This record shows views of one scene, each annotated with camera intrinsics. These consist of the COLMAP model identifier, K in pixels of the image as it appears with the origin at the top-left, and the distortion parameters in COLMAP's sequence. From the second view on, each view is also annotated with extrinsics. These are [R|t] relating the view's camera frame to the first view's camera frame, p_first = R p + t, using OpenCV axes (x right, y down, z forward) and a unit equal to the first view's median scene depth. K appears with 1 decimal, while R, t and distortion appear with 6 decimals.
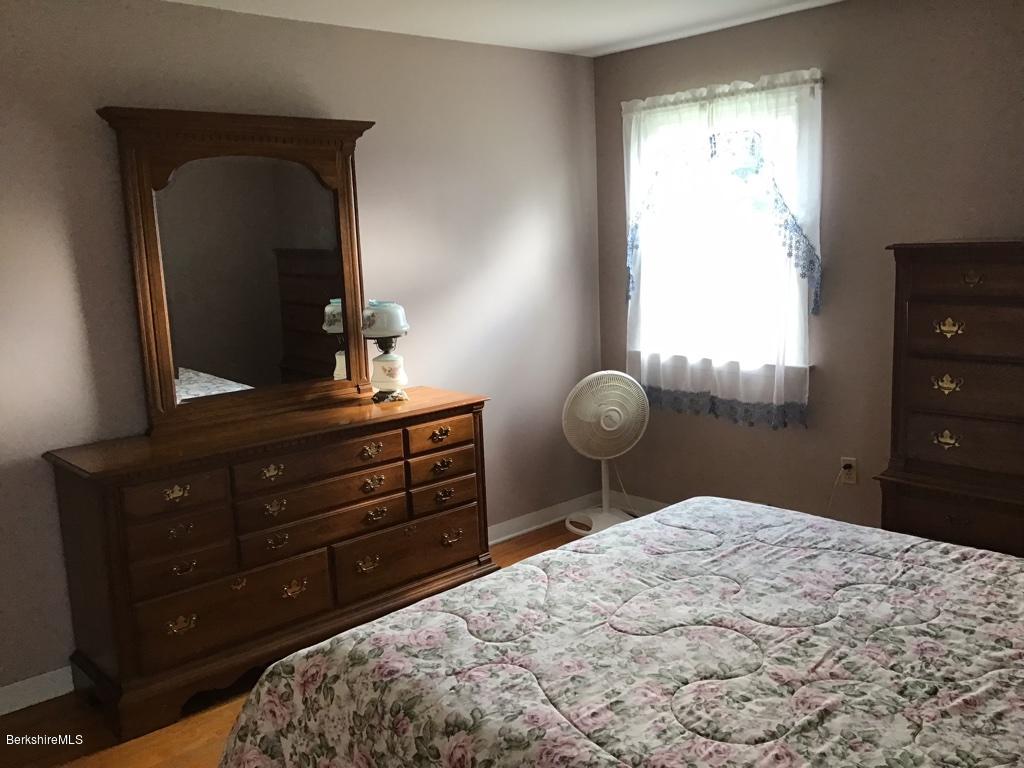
lens RADIAL K [[915.8, 0, 512.8], [0, 915.8, 381.0], [0, 0, 1]] dist [0.096970, -0.161380]
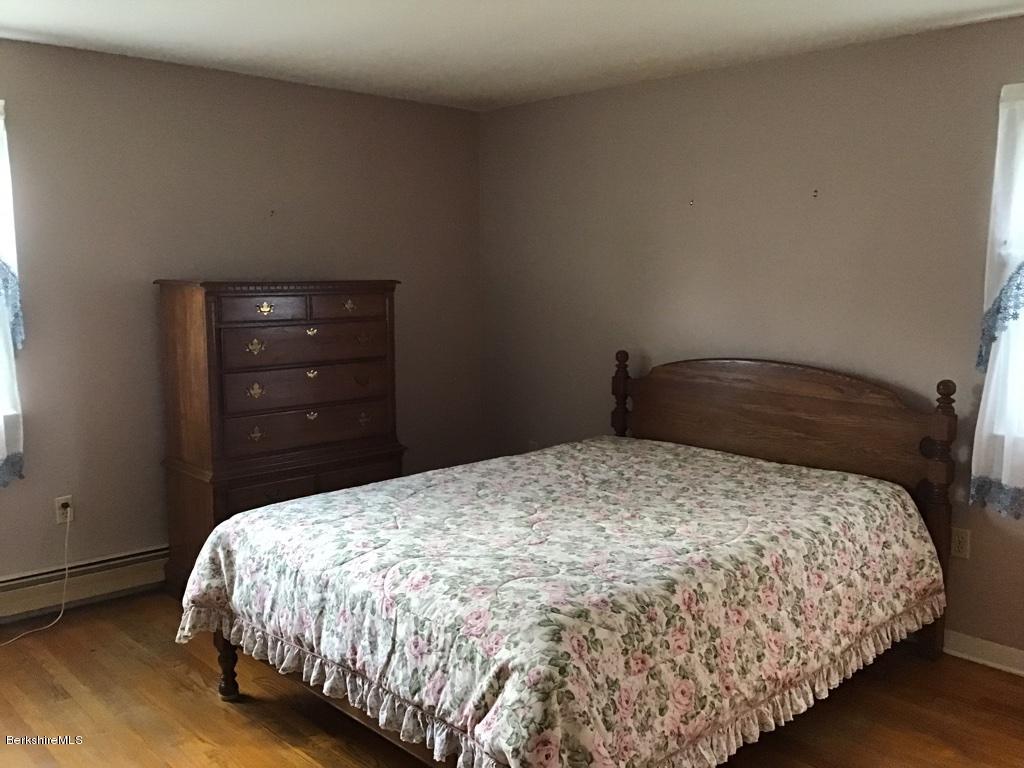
lens RADIAL K [[915.8, 0, 512.8], [0, 915.8, 381.0], [0, 0, 1]] dist [0.096970, -0.161380]
pose [[-0.004459, -0.090254, 0.995909, -1.242643], [0.160005, 0.983023, 0.089803, -0.103888], [-0.987106, 0.159751, 0.010058, 0.974195]]
